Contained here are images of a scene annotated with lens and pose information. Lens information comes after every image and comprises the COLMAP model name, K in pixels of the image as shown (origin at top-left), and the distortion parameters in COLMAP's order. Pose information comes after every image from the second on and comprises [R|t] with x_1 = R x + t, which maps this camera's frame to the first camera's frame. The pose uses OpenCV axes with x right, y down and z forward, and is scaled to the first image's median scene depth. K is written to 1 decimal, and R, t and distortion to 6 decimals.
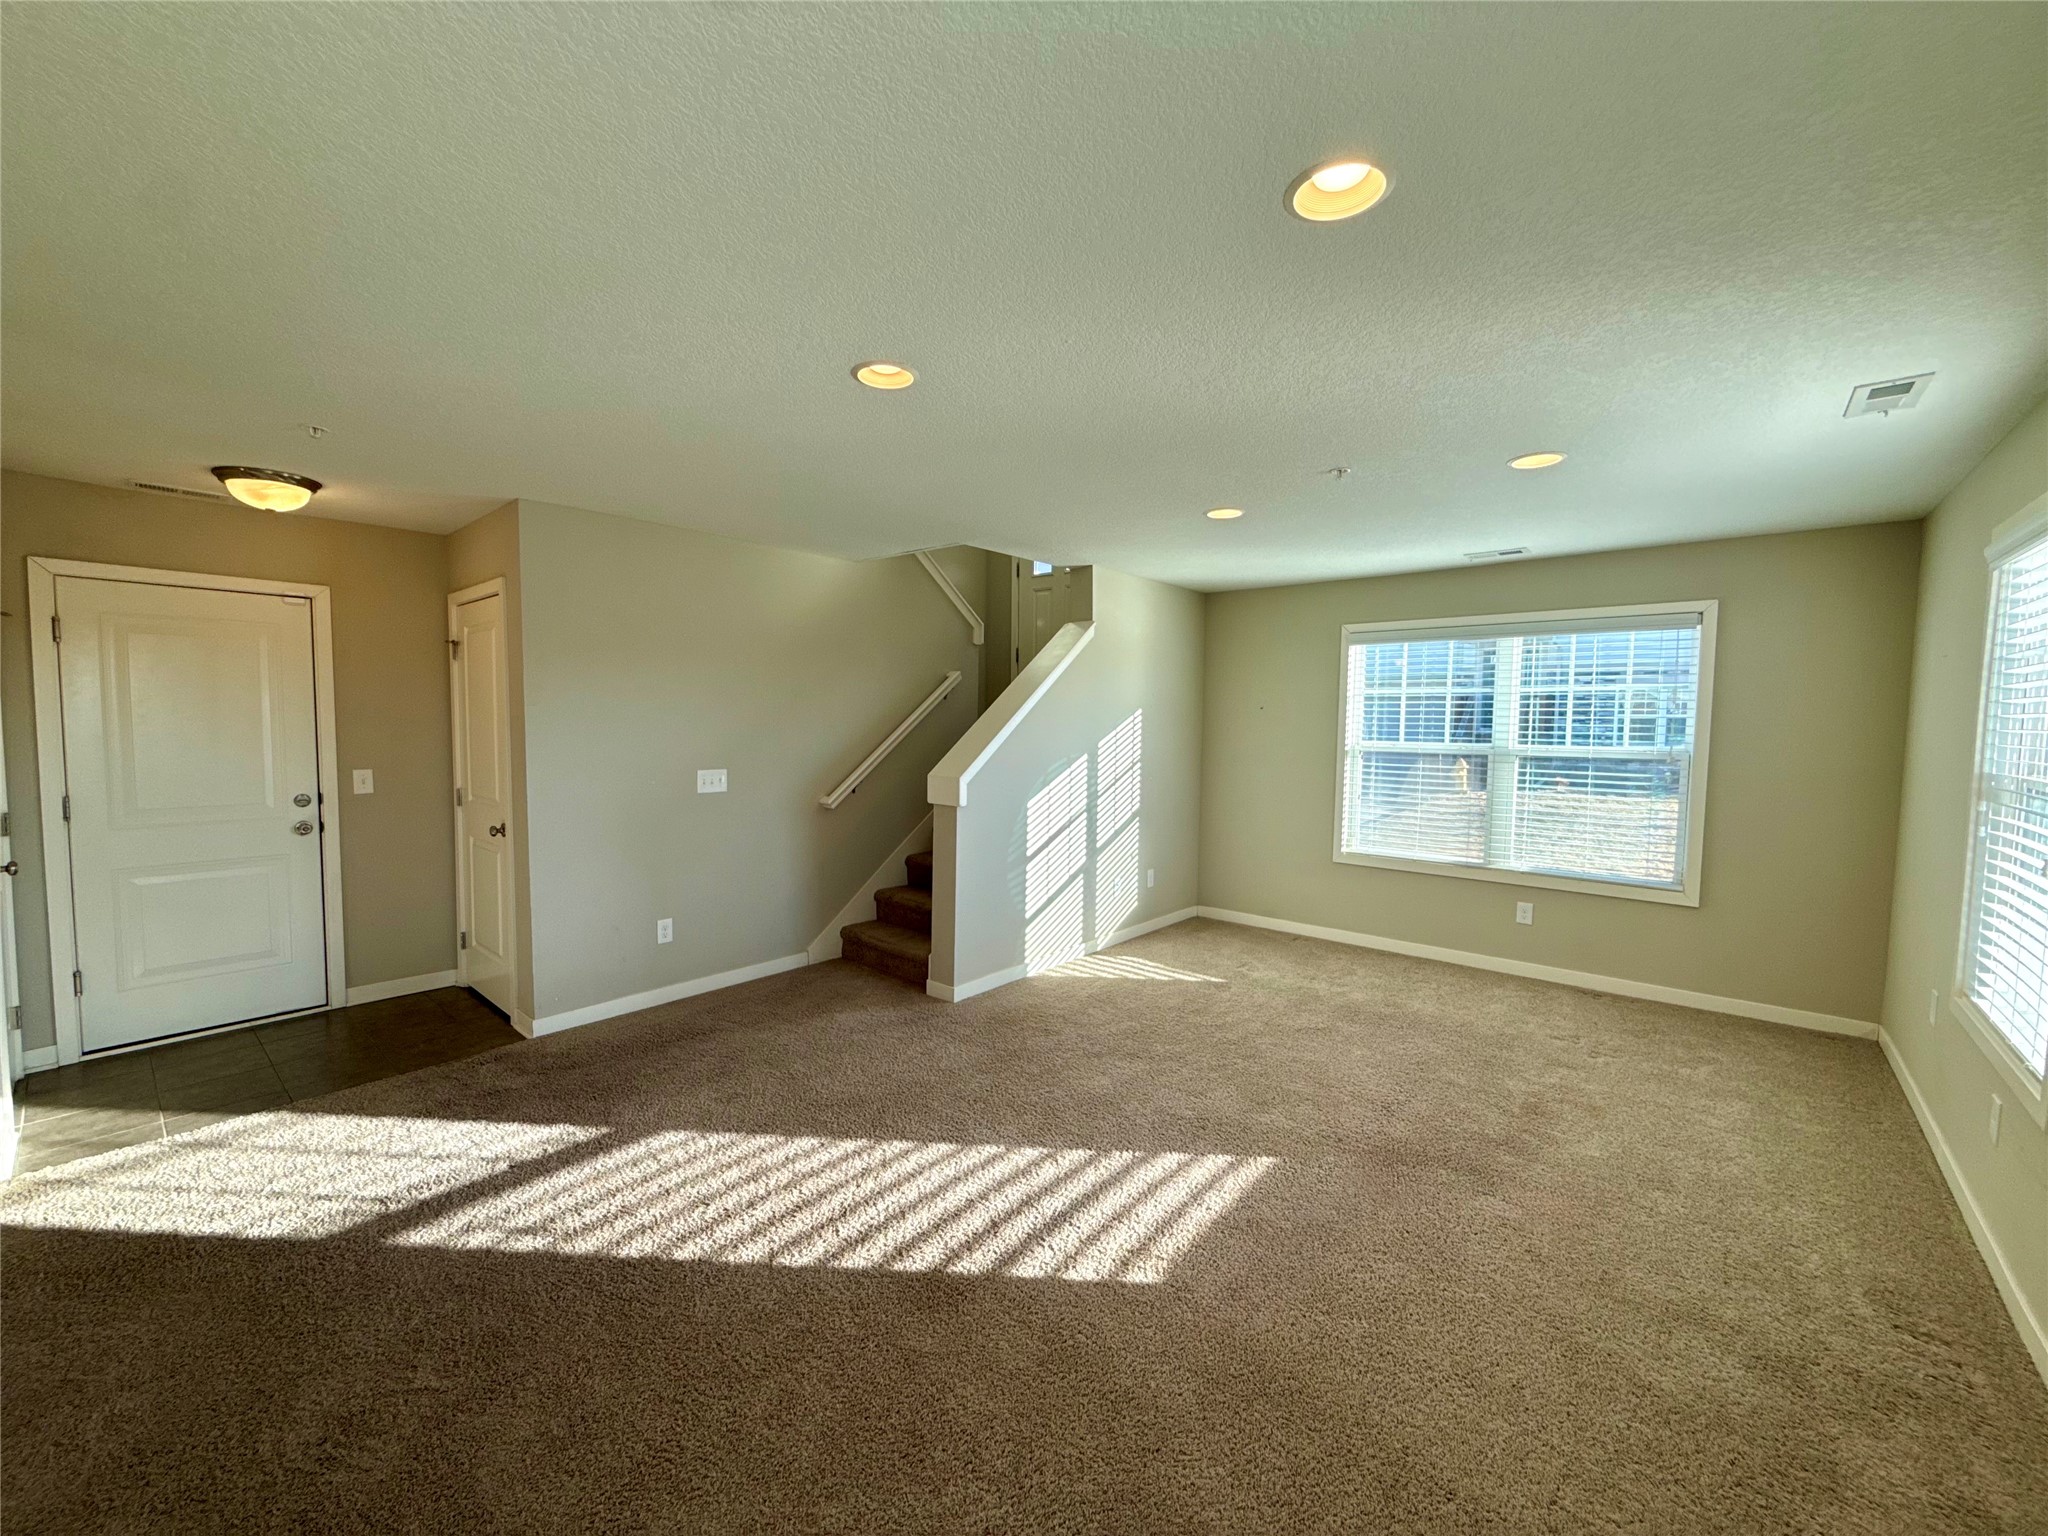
lens RADIAL K [[814.9, 0, 1014.2], [0, 814.9, 761.2], [0, 0, 1]] dist [0.002981, -0.000144]
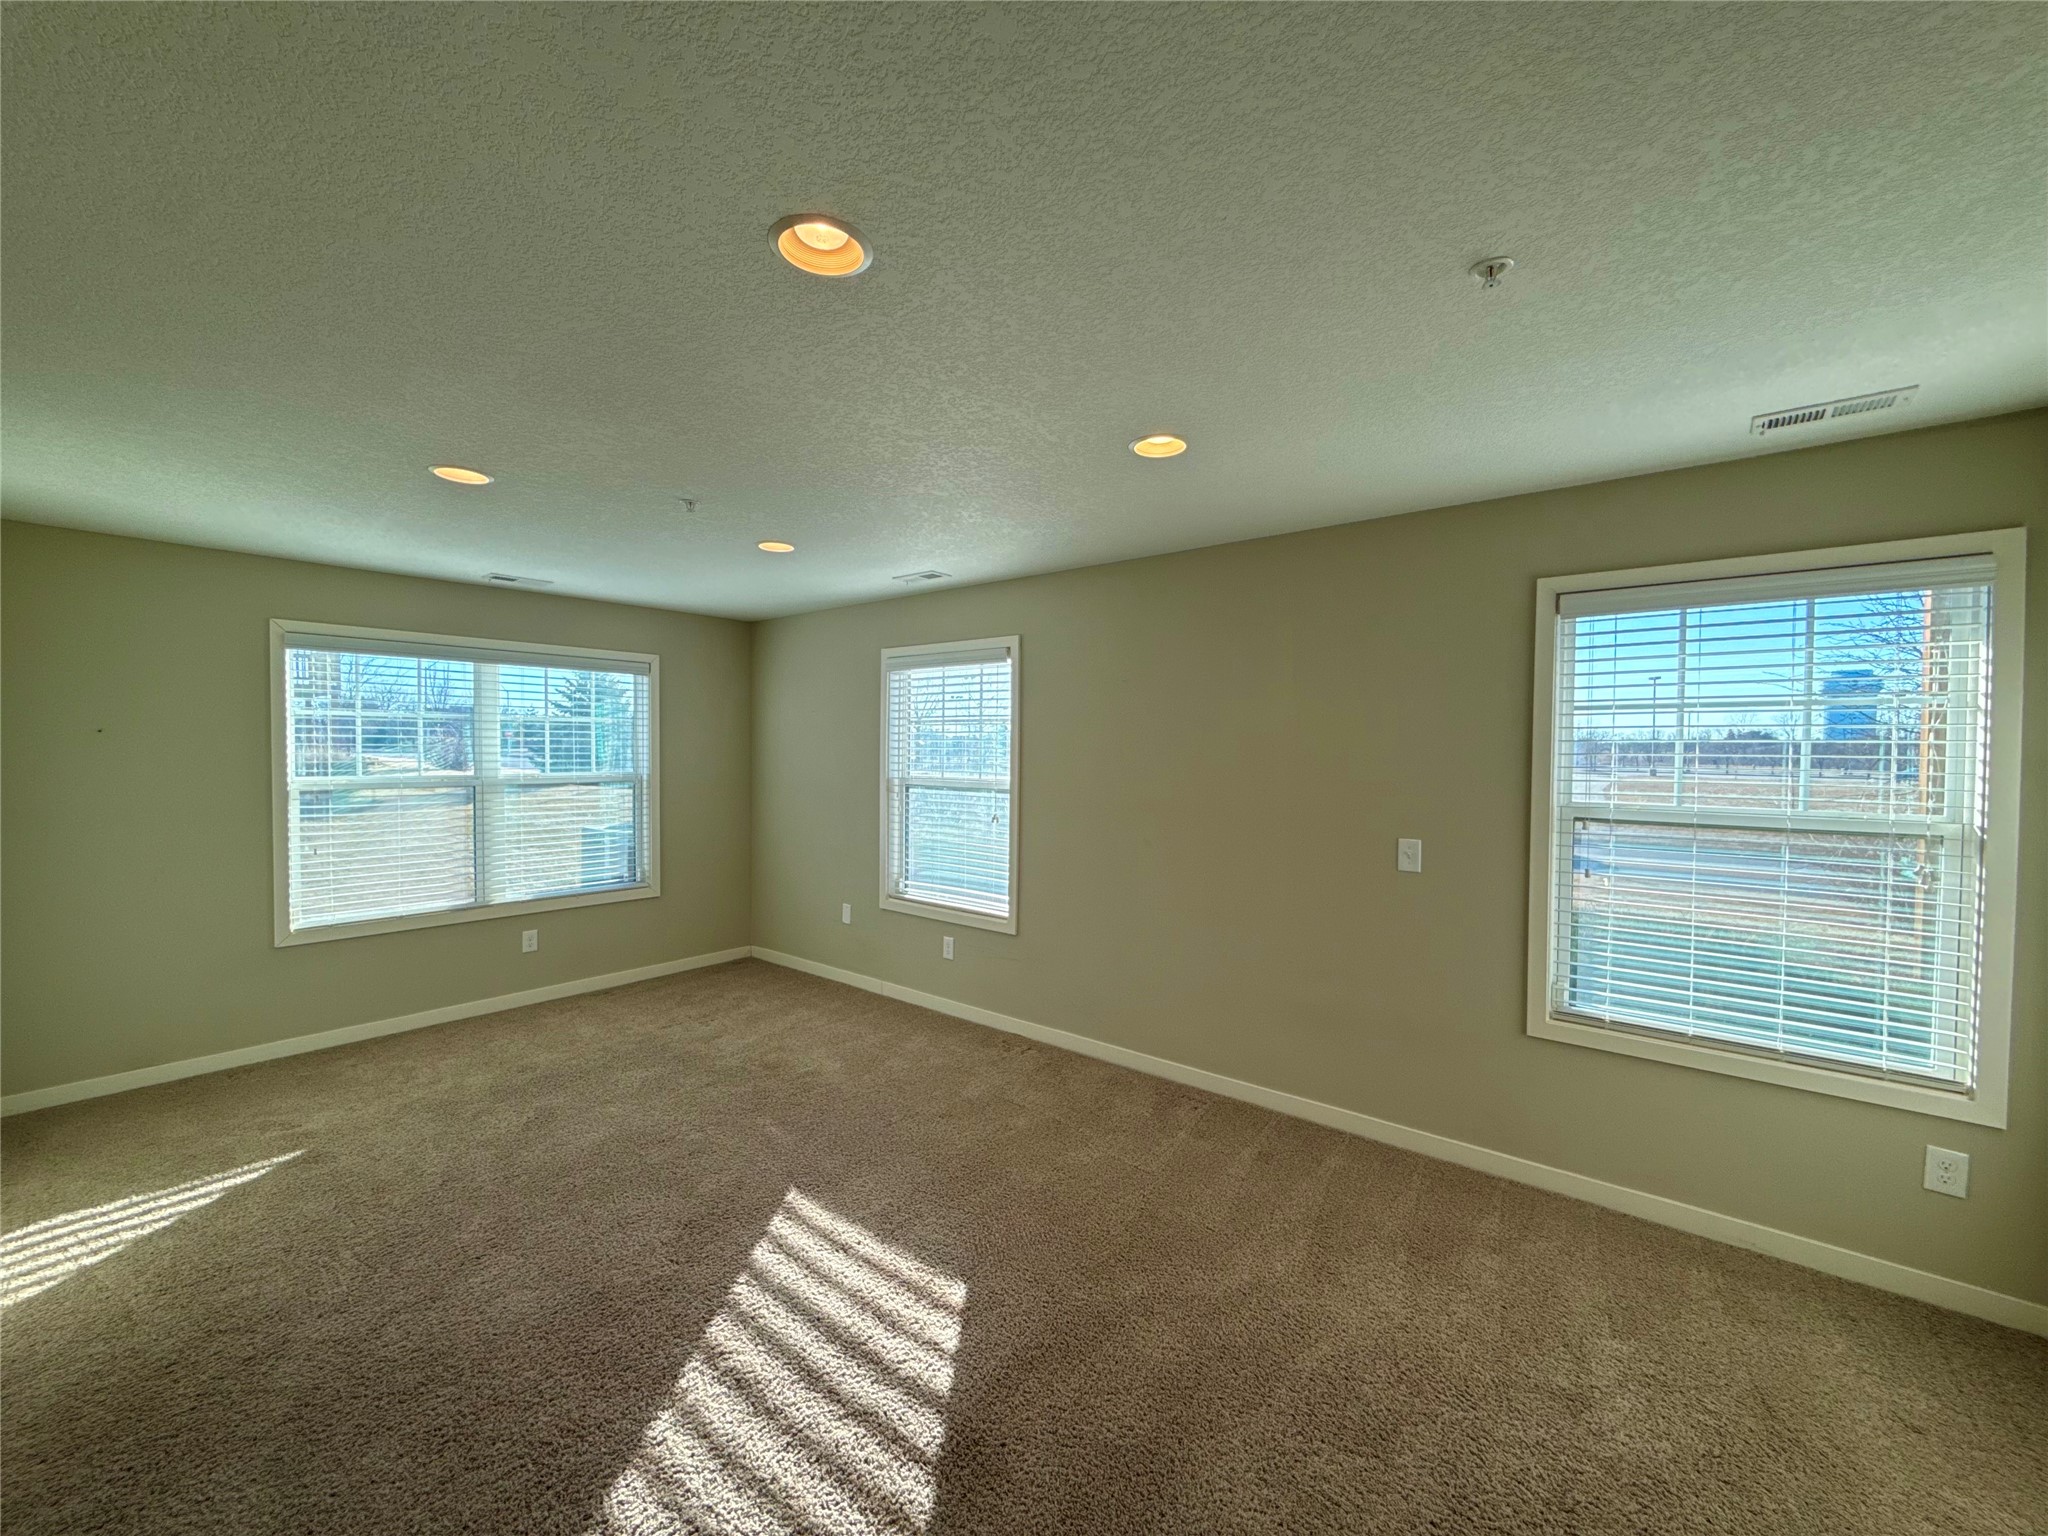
lens RADIAL K [[814.9, 0, 1019.2], [0, 814.9, 774.2], [0, 0, 1]] dist [0.002981, -0.000144]
pose [[-0.030527, -0.036505, 0.998867, -0.475435], [0.044330, 0.998300, 0.037839, -0.037700], [-0.998550, 0.045435, -0.028857, 0.507174]]
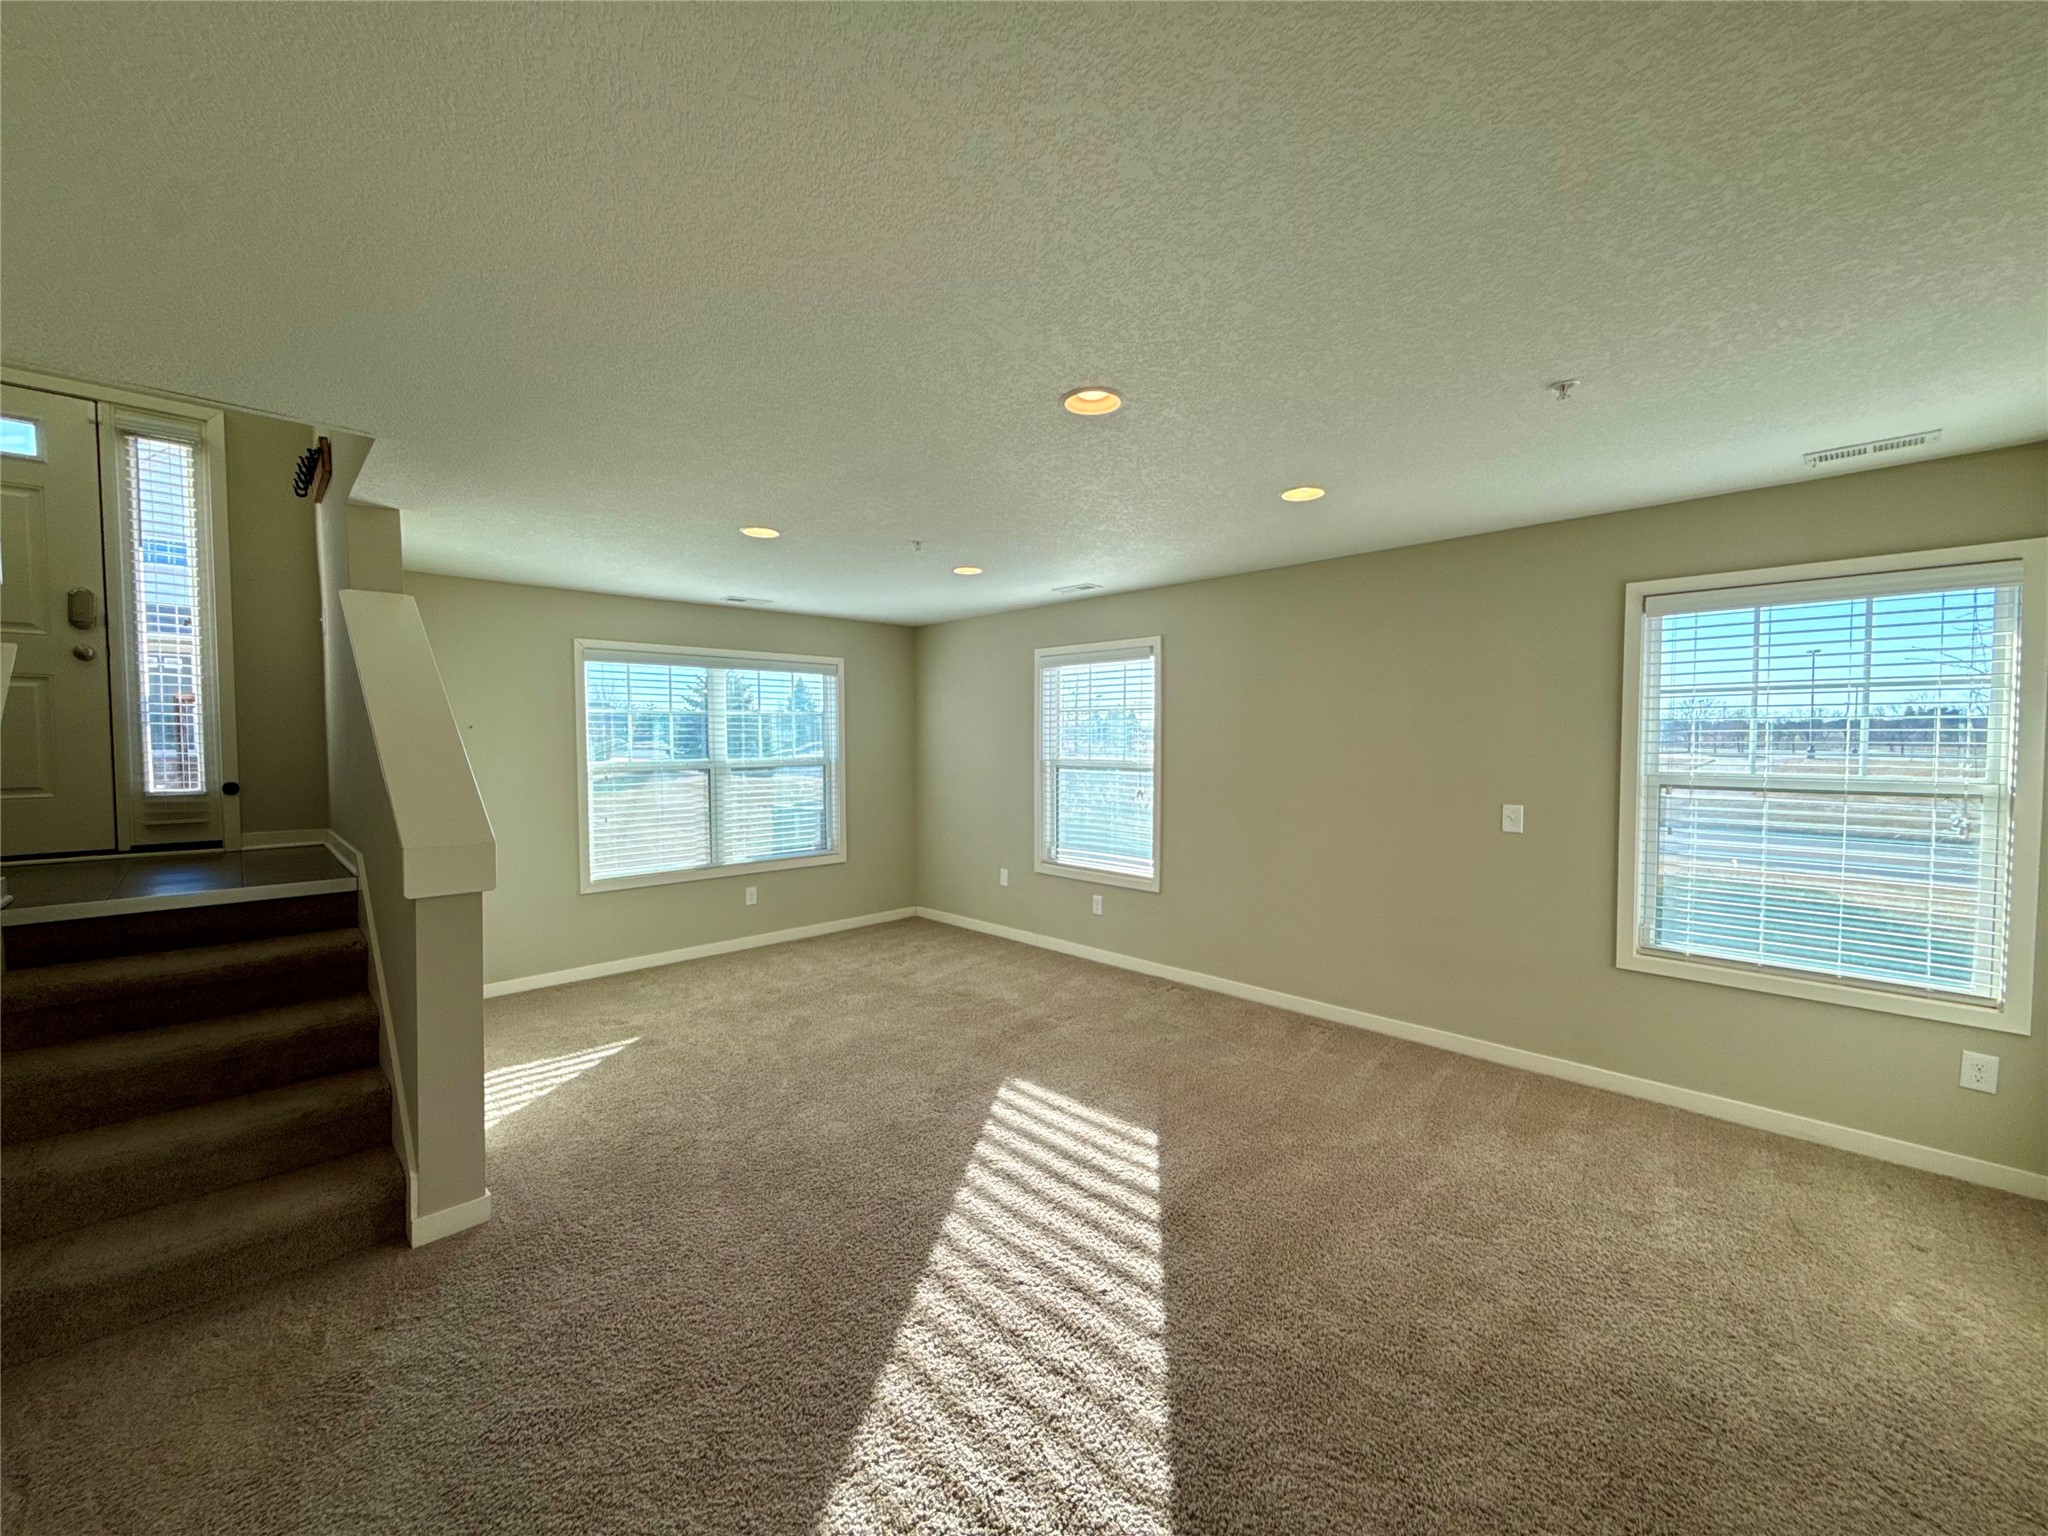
lens RADIAL K [[814.9, 0, 1020.3], [0, 814.9, 773.7], [0, 0, 1]] dist [0.002981, -0.000144]
pose [[0.079999, -0.050375, 0.995521, -0.674037], [0.055651, 0.997390, 0.045998, -0.038423], [-0.995240, 0.051722, 0.082593, 0.592383]]
